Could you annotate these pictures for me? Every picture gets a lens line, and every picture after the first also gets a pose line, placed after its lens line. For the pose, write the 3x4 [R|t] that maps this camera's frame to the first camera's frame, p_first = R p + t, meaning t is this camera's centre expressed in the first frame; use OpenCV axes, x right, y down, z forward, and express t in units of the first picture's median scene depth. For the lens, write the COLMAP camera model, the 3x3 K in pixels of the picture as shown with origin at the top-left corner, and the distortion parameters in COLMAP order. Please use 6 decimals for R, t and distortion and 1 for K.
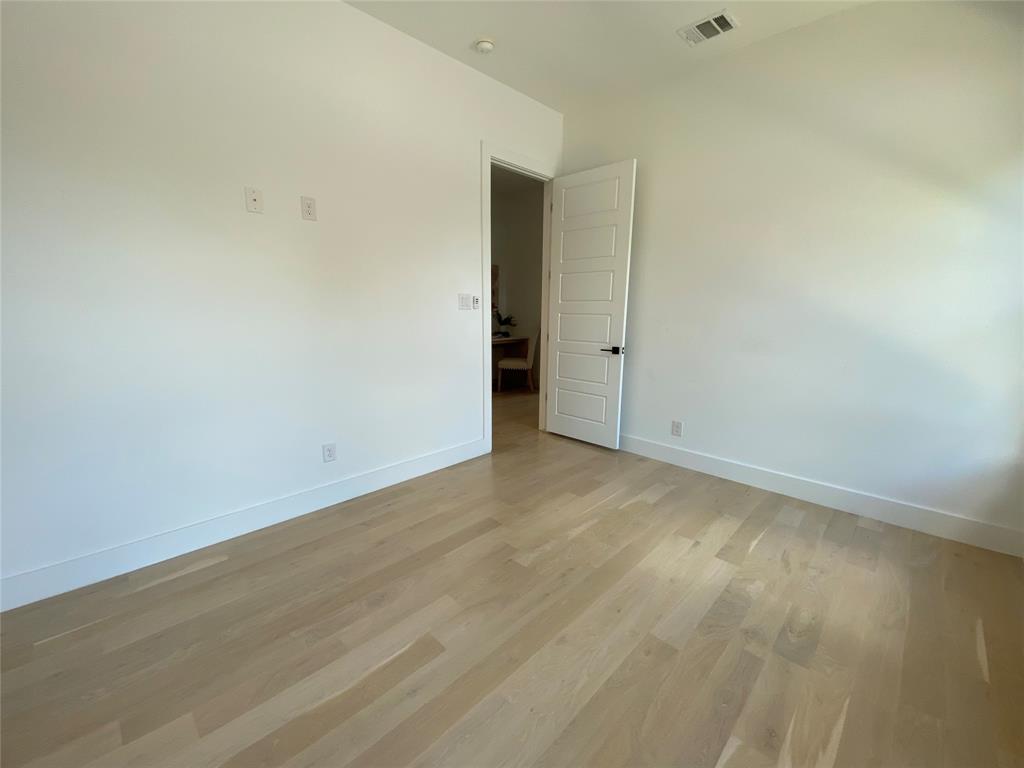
lens RADIAL K [[415.2, 0, 512.0], [0, 415.2, 384.0], [0, 0, 1]] dist [0.030826, -0.024484]
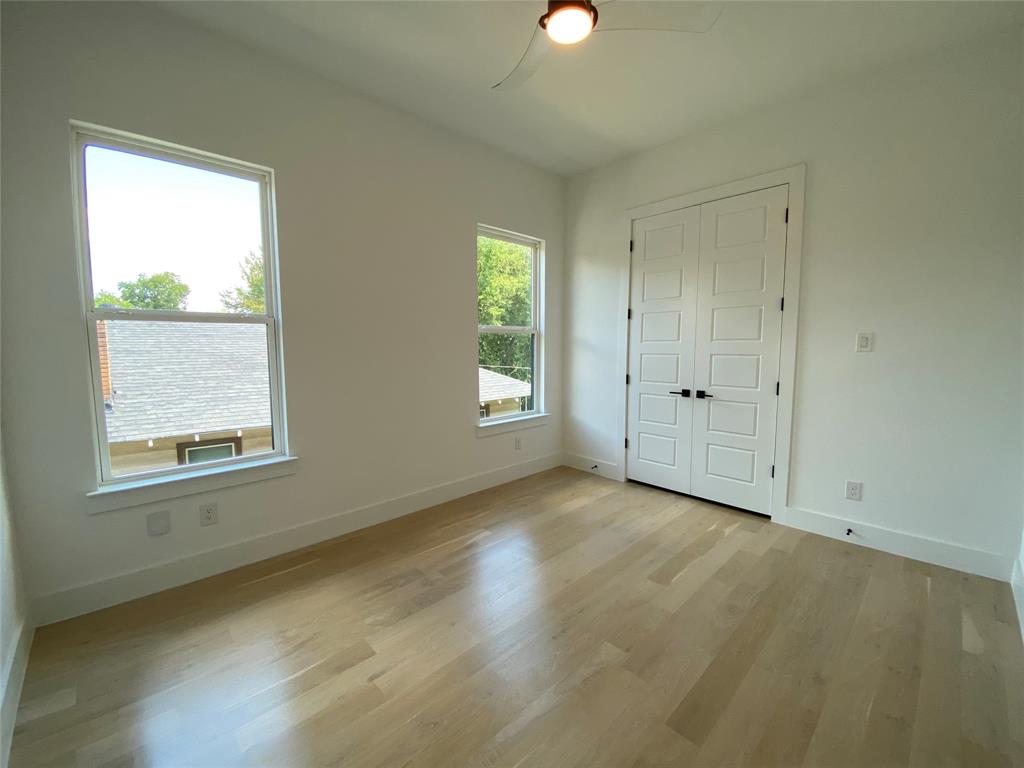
lens RADIAL K [[415.2, 0, 512.0], [0, 415.2, 384.0], [0, 0, 1]] dist [0.030826, -0.024484]
pose [[-0.999523, -0.008320, 0.029753, 0.244629], [0.000252, 0.960822, 0.277166, -0.383839], [-0.030893, 0.277041, -0.960361, 1.984473]]
